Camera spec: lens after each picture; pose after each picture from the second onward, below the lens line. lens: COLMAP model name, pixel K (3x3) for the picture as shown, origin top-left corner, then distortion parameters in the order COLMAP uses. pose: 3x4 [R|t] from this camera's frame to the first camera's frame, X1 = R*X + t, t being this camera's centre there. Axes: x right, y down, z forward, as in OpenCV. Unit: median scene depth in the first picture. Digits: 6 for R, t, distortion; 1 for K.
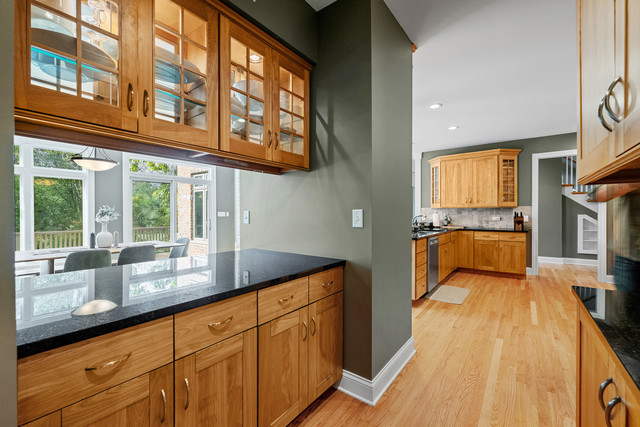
lens RADIAL K [[271.3, 0, 320.0], [0, 271.3, 213.5], [0, 0, 1]] dist [-0.002167, -0.000246]
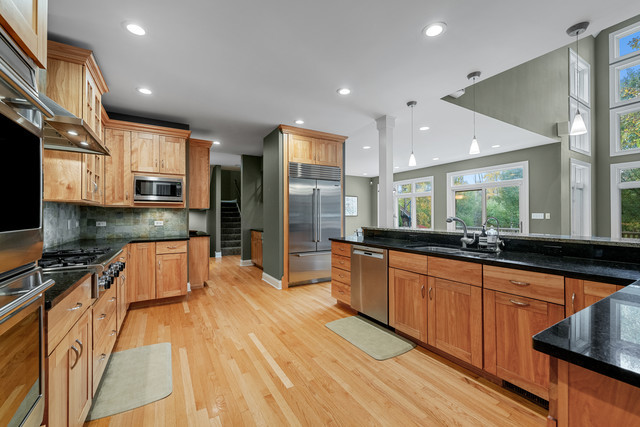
lens RADIAL K [[264.2, 0, 320.0], [0, 264.2, 213.5], [0, 0, 1]] dist [0.000937, 0.000077]
pose [[-0.377012, -0.005335, -0.926193, 1.291371], [0.002196, 0.999975, -0.006654, -0.002586], [0.926206, -0.004543, -0.376991, 1.303617]]
